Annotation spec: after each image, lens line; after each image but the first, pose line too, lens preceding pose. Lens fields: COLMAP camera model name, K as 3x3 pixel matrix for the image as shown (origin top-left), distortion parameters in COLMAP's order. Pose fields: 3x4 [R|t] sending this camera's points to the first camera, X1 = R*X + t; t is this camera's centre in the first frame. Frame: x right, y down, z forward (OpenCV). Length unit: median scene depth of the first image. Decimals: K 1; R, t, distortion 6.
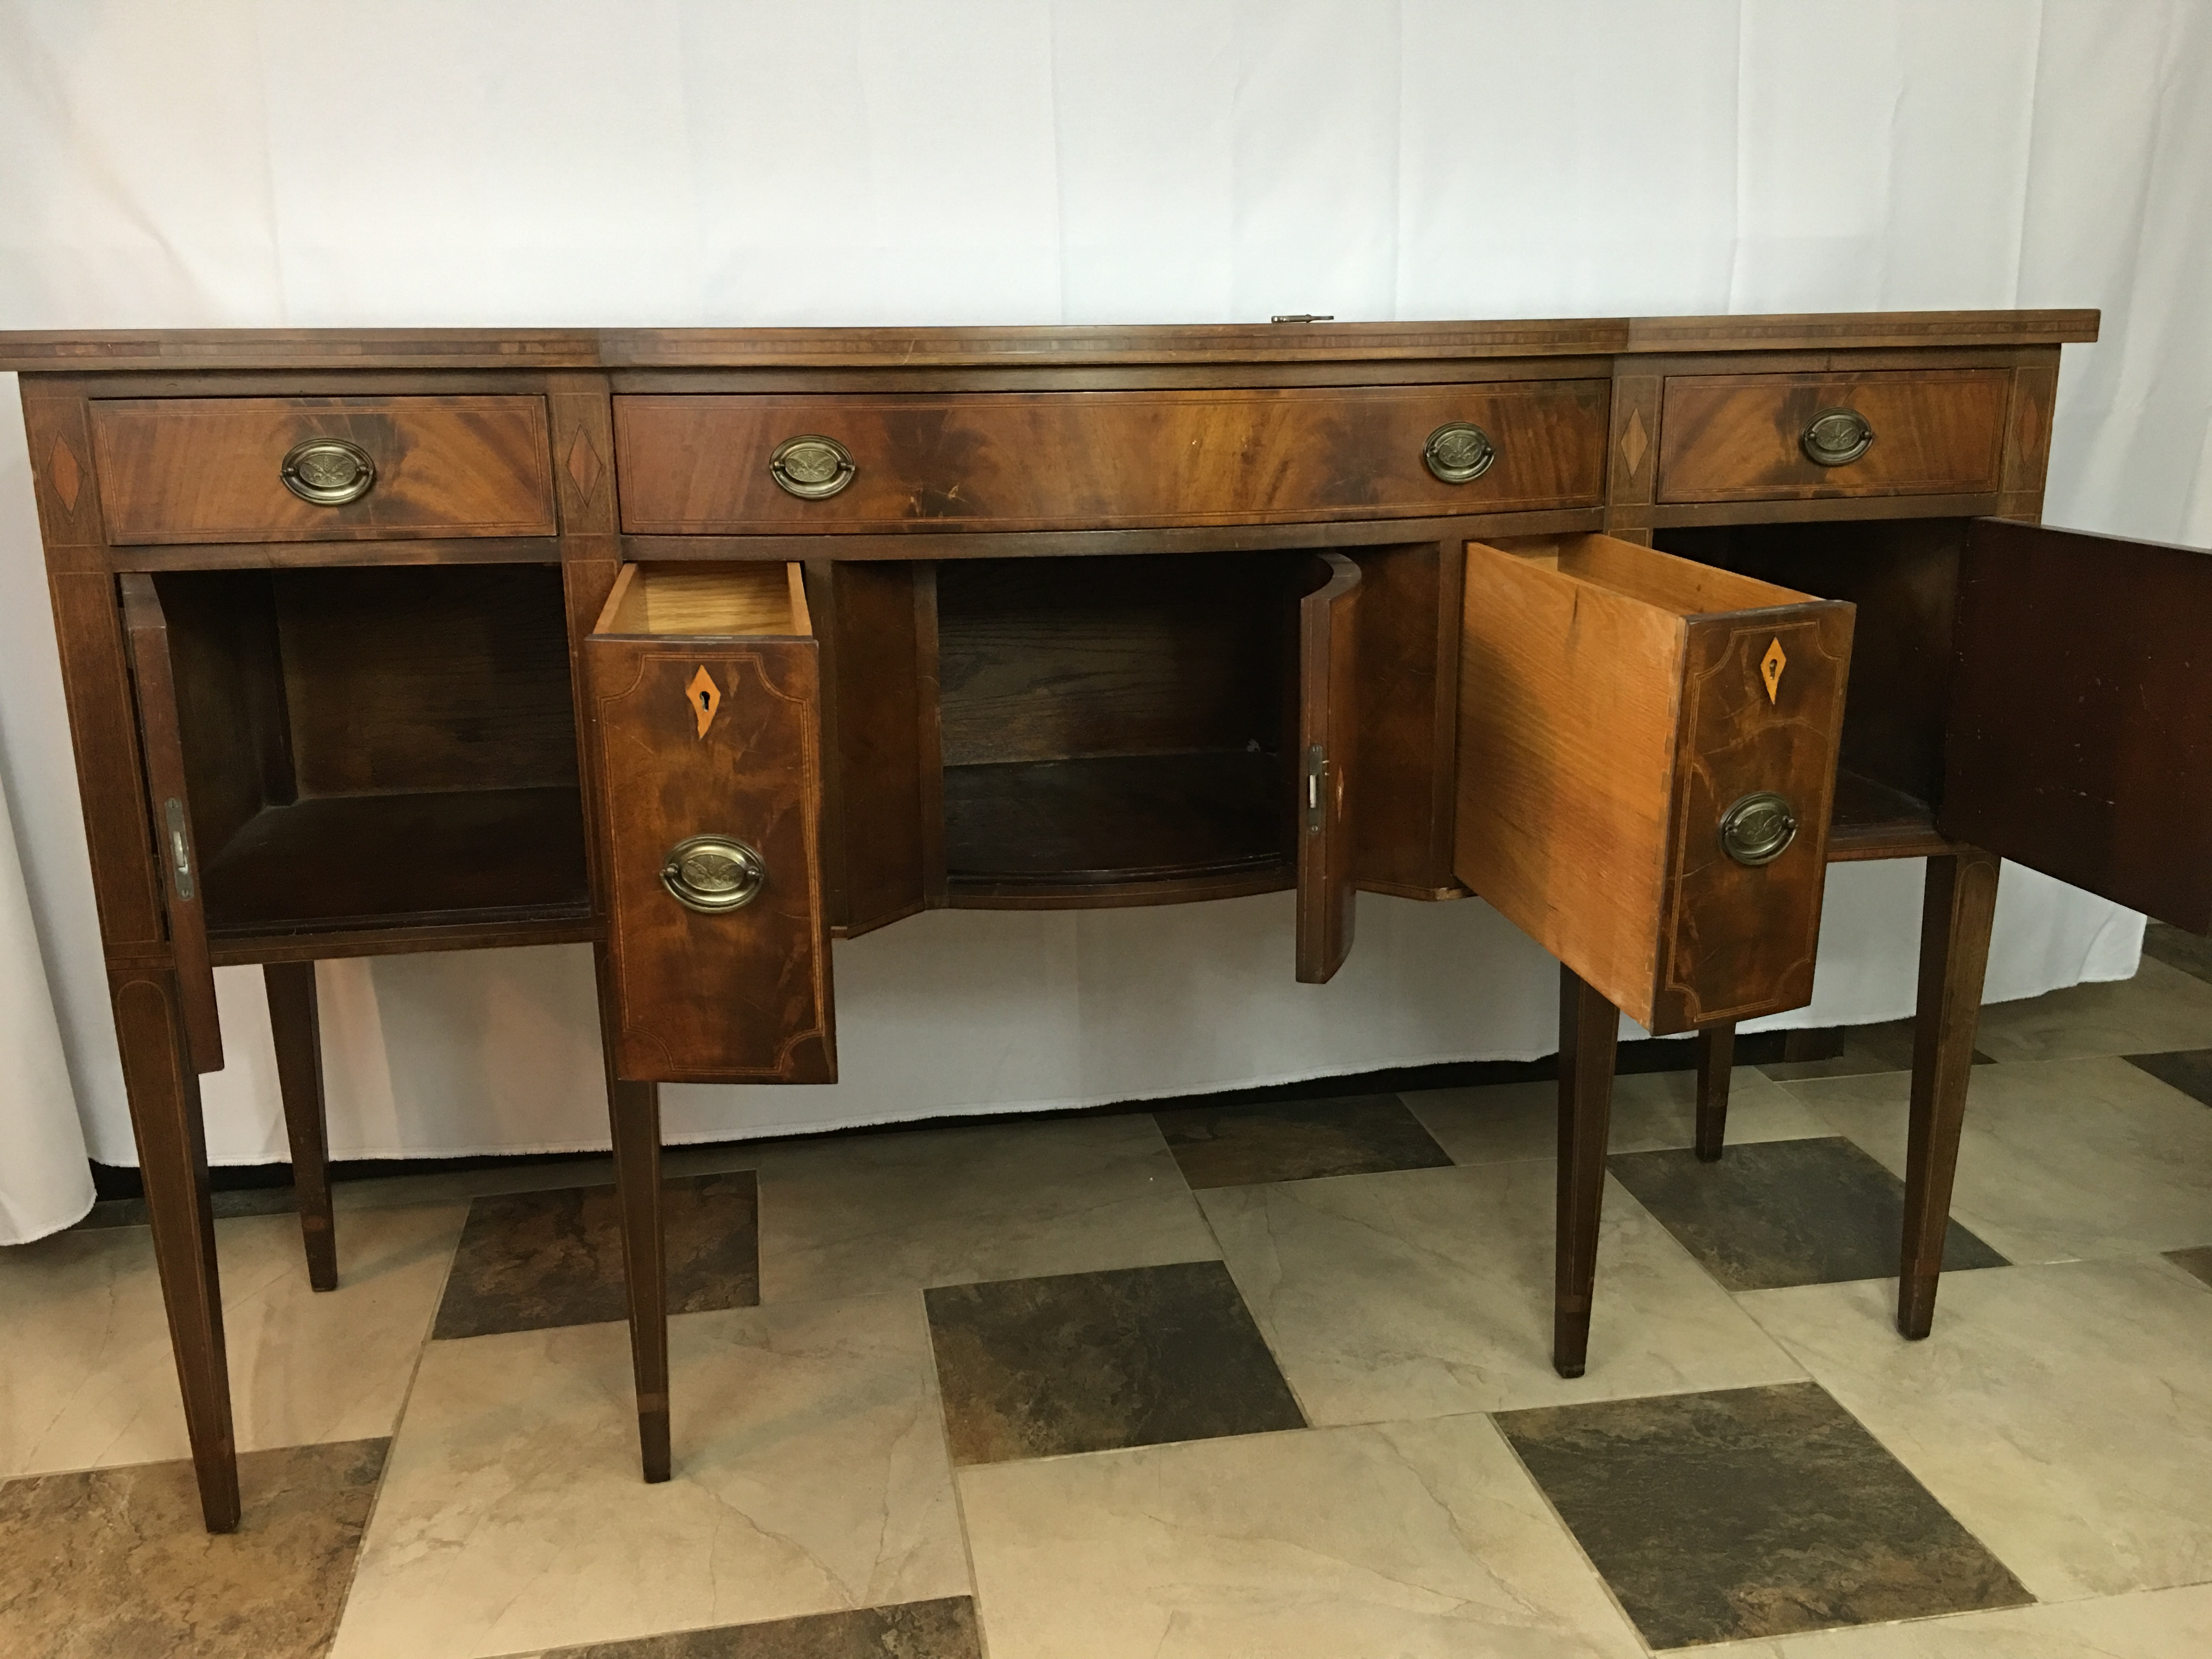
lens RADIAL K [[1905.9, 0, 1103.0], [0, 1905.9, 803.0], [0, 0, 1]] dist [0.057789, -0.087857]
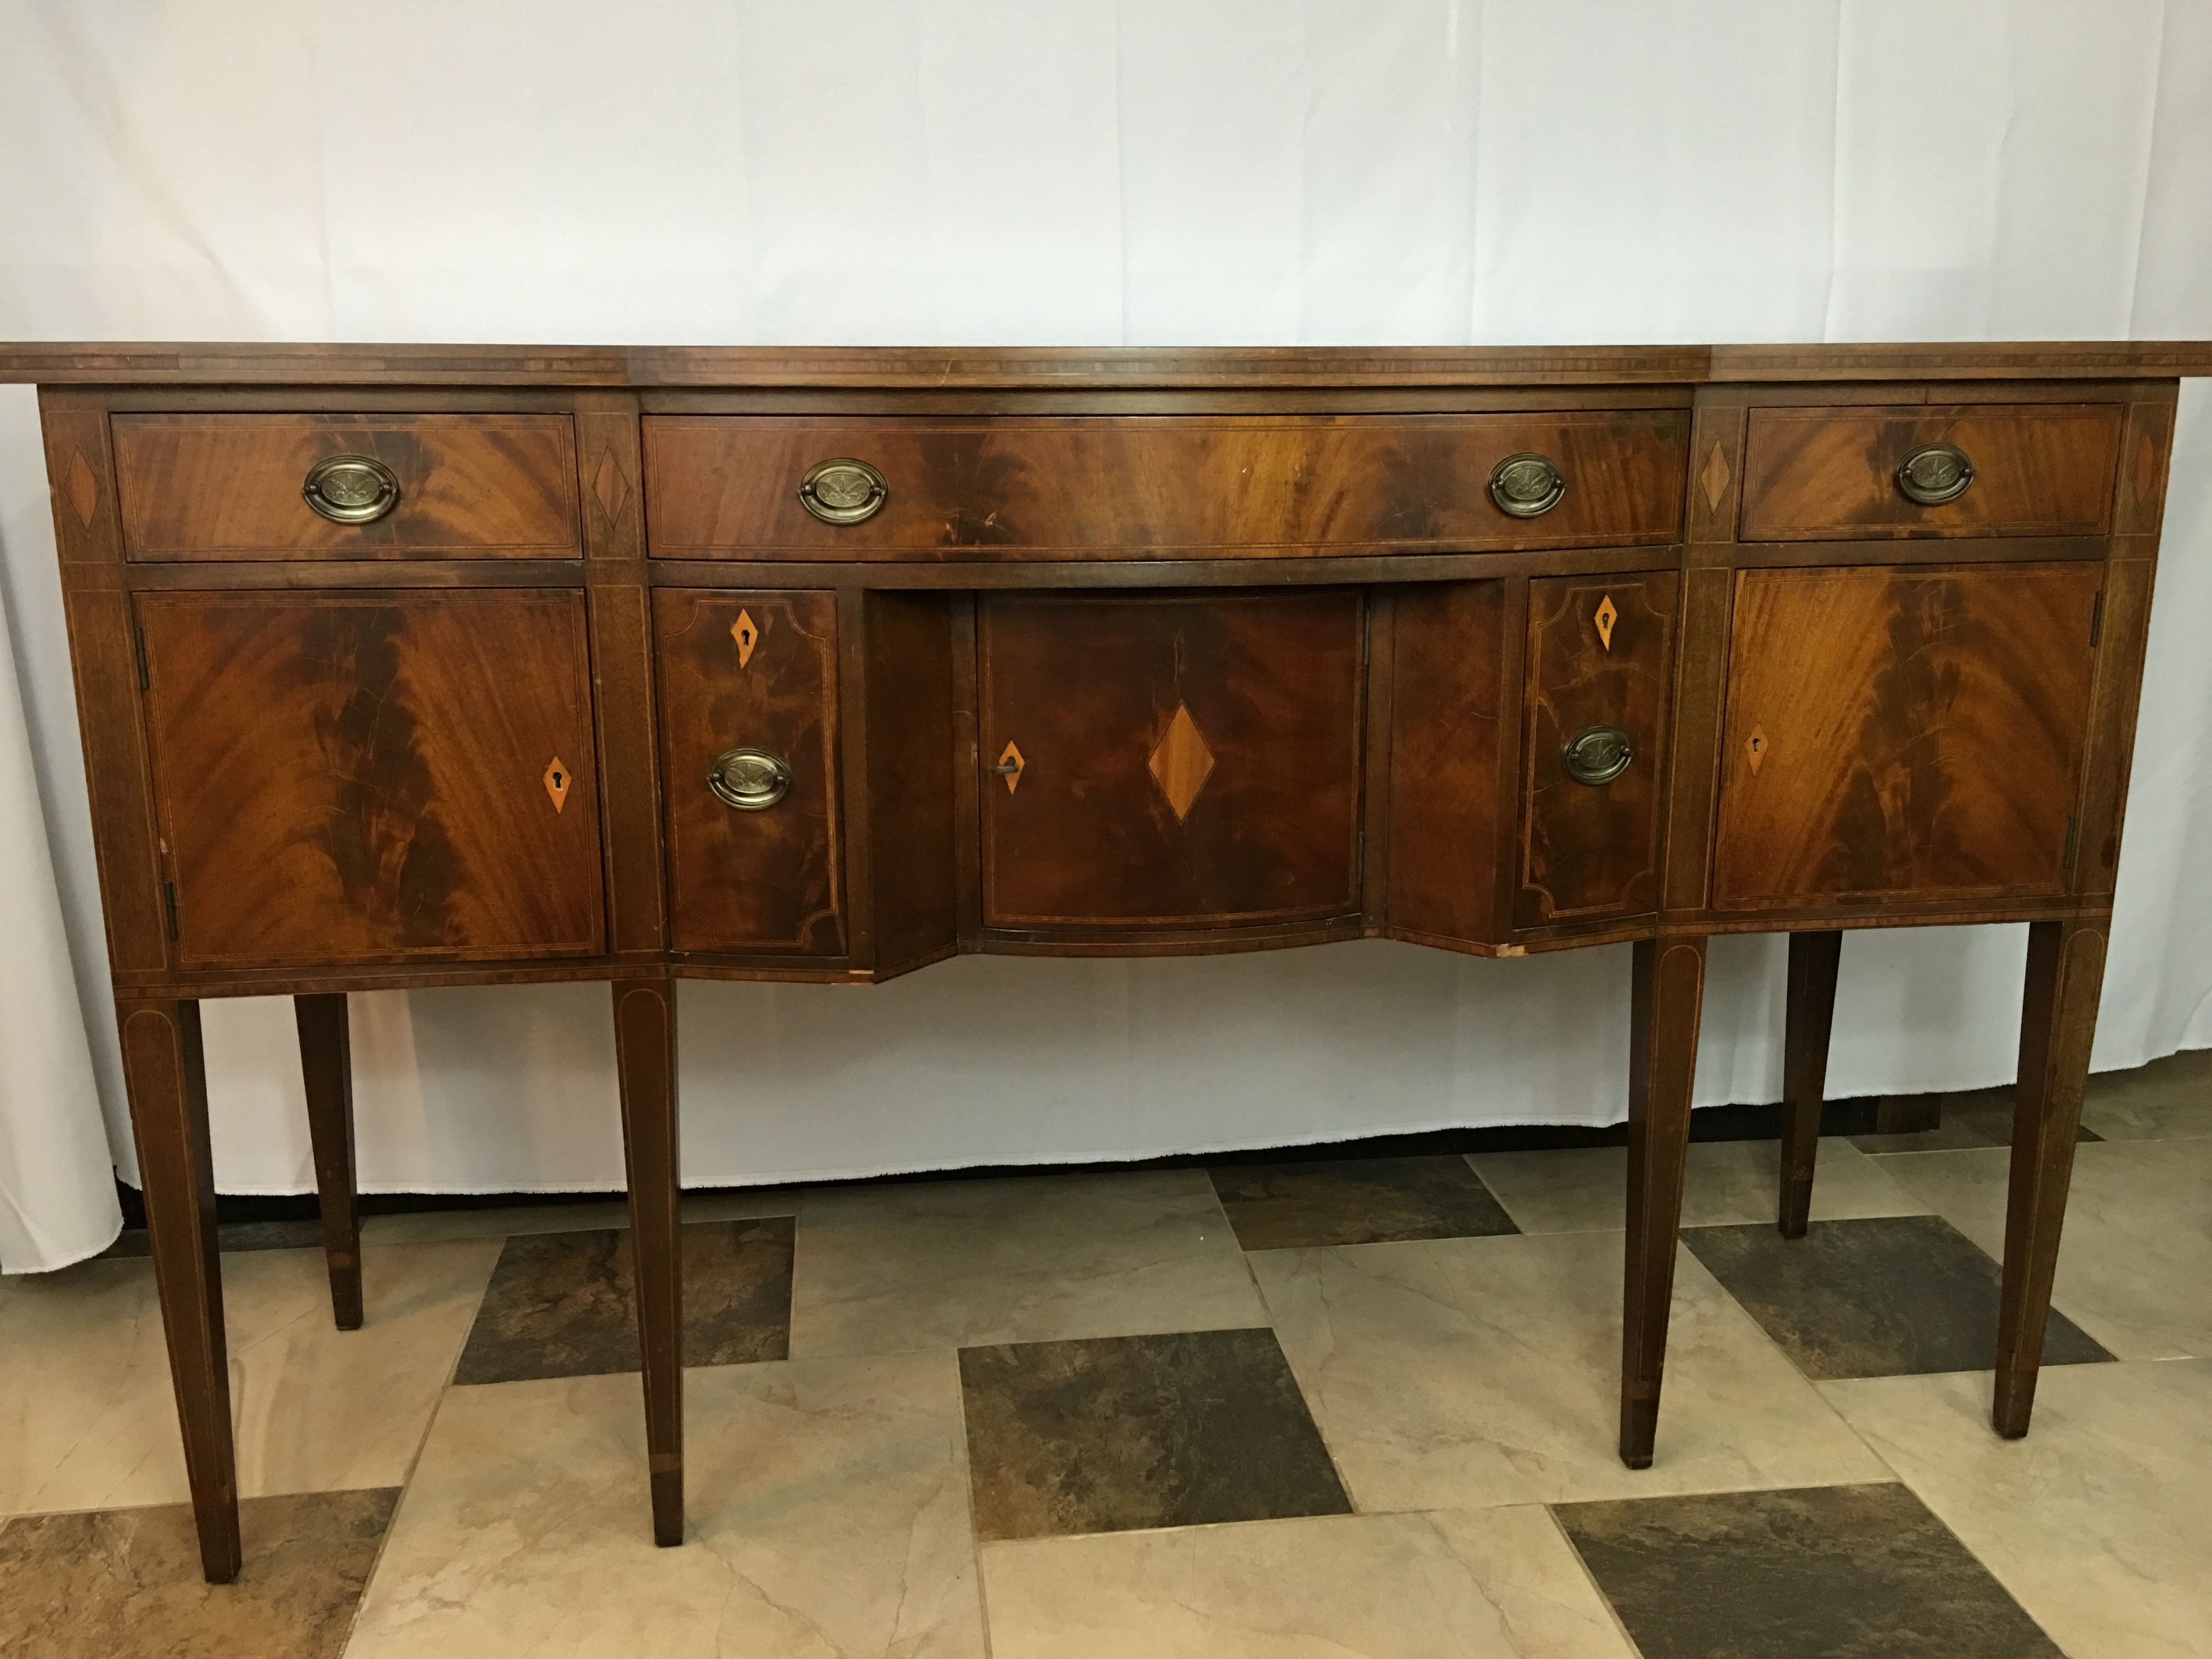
lens RADIAL K [[1905.9, 0, 1101.6], [0, 1905.9, 795.9], [0, 0, 1]] dist [0.057789, -0.087857]
pose [[0.998693, 0.019525, -0.047235, 0.022426], [-0.020624, 0.999525, -0.022902, -0.003192], [0.046765, 0.023847, 0.998621, 0.045592]]
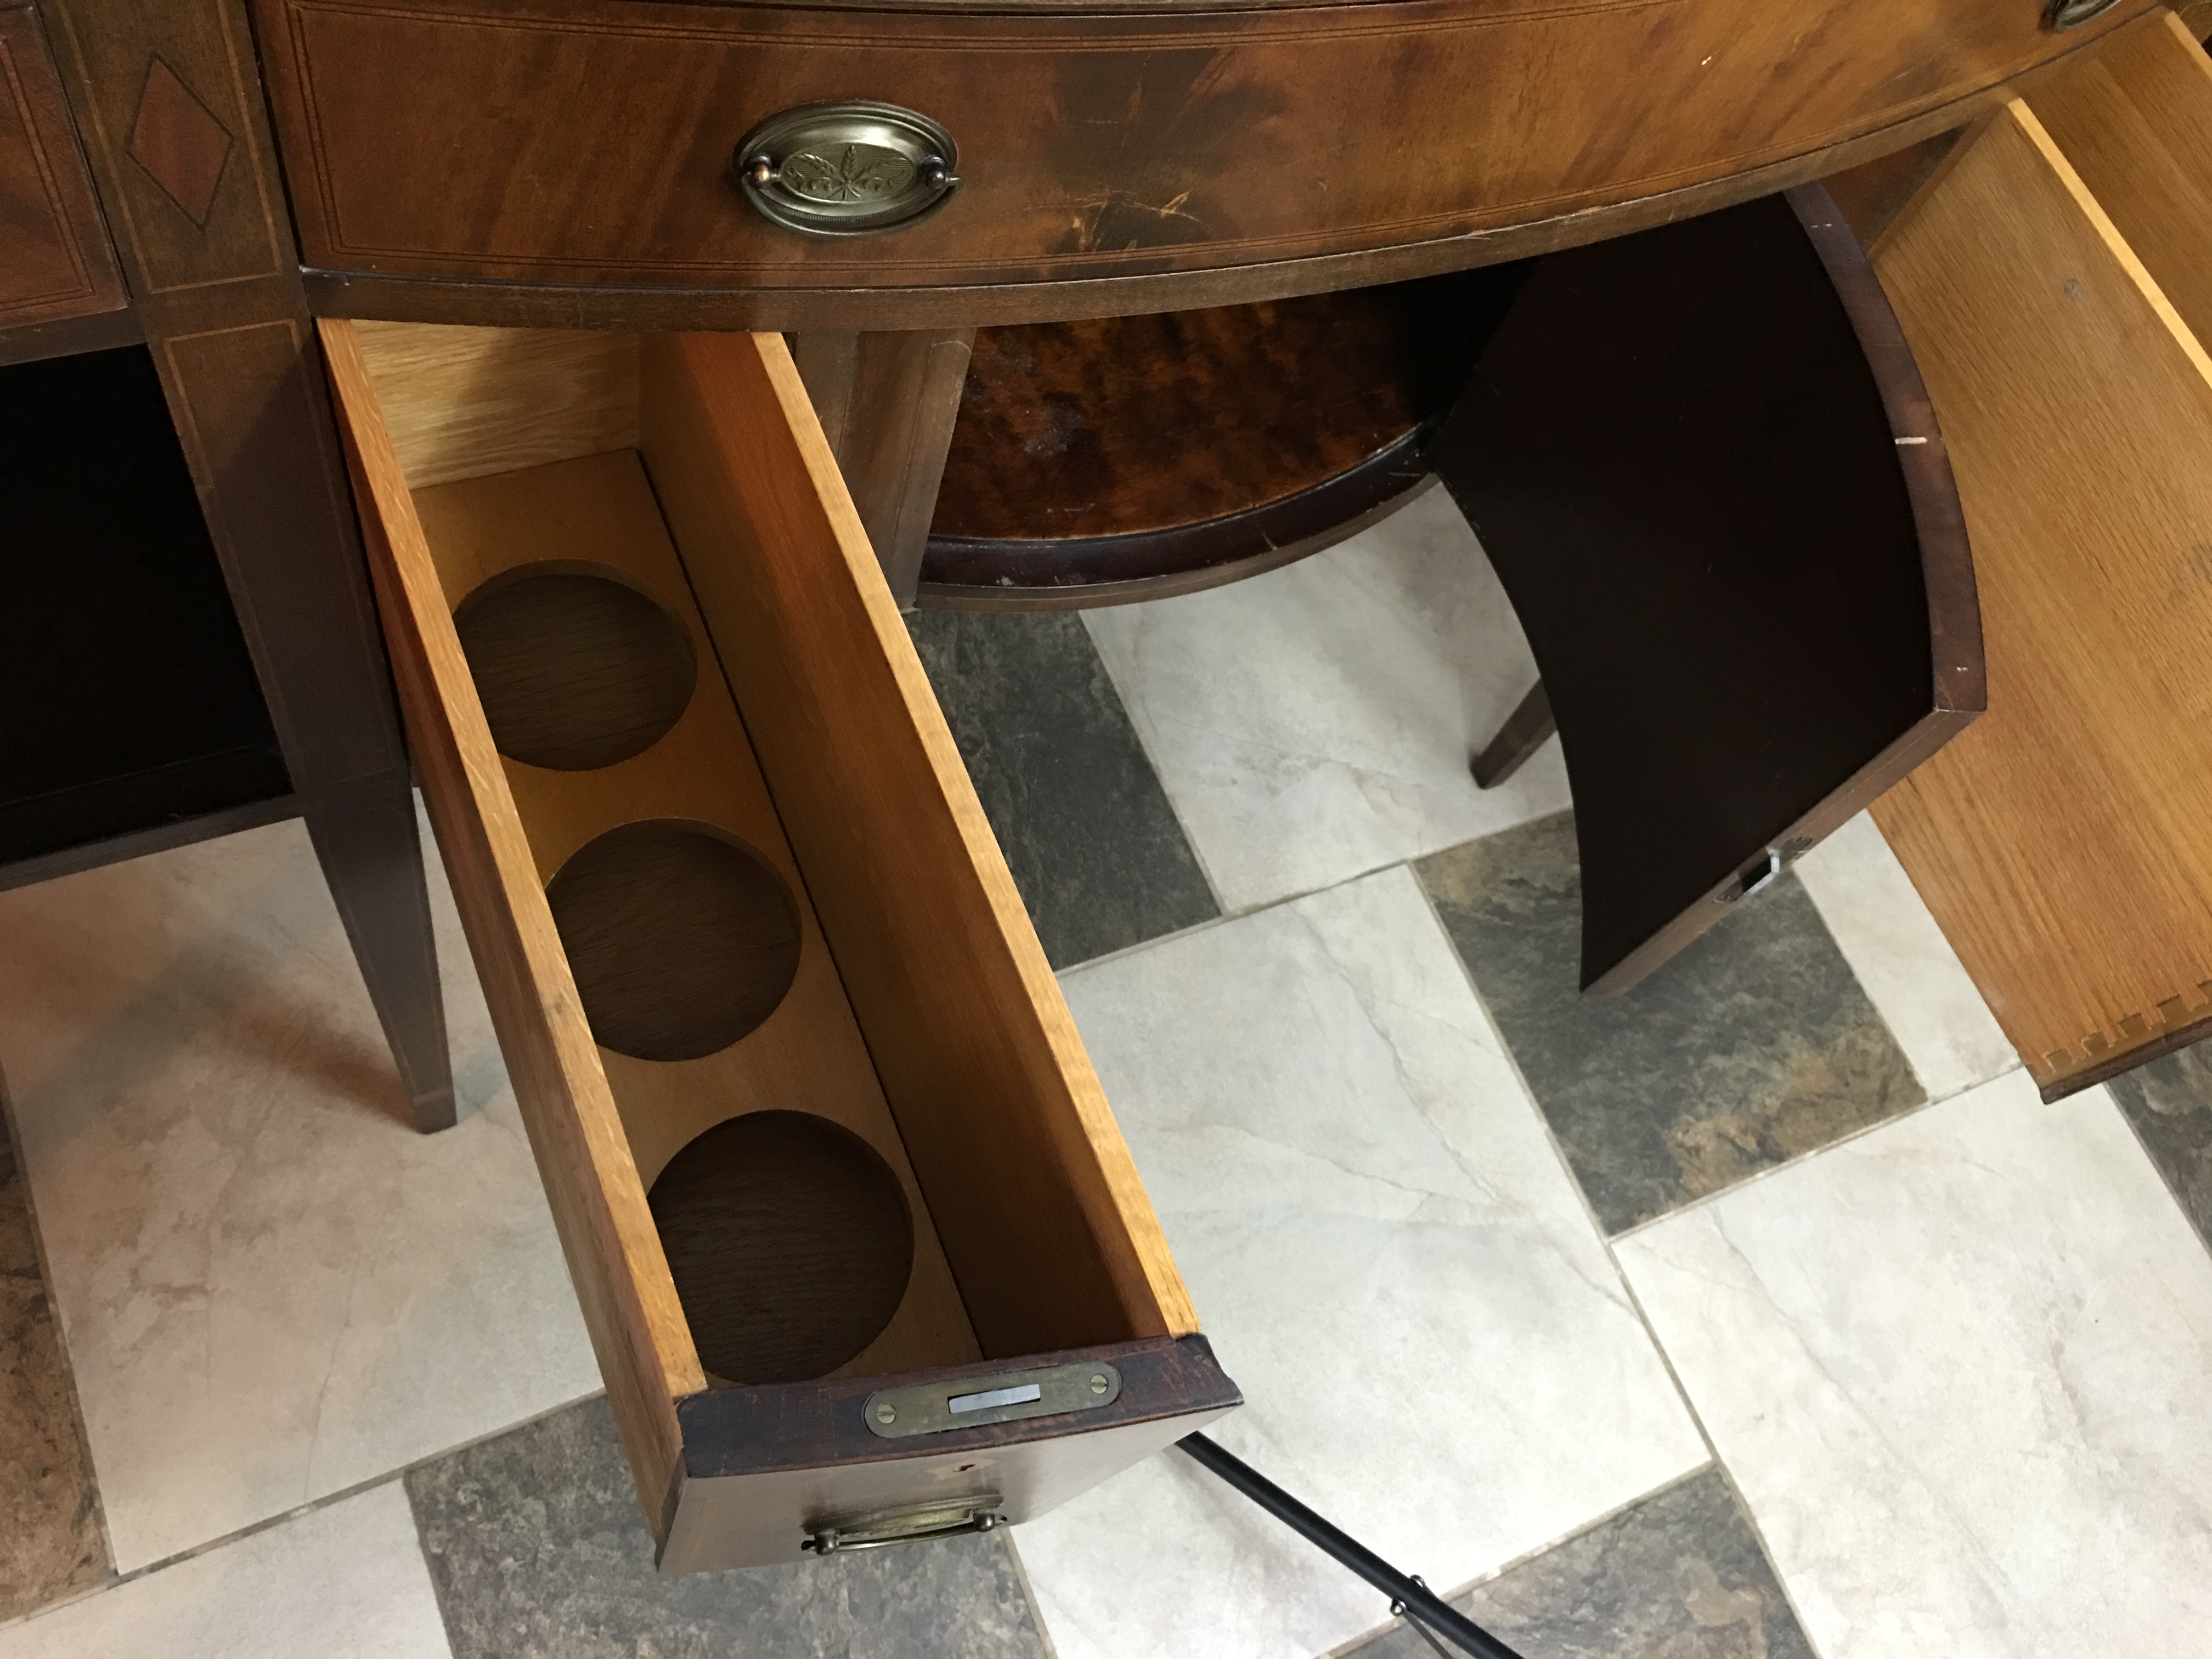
lens RADIAL K [[1905.9, 0, 1118.0], [0, 1905.9, 835.7], [0, 0, 1]] dist [0.057789, -0.087857]
pose [[0.944622, -0.108638, 0.309656, -0.209090], [-0.171186, 0.641920, 0.747419, -0.343658], [-0.279972, -0.759037, 0.587774, 0.591784]]
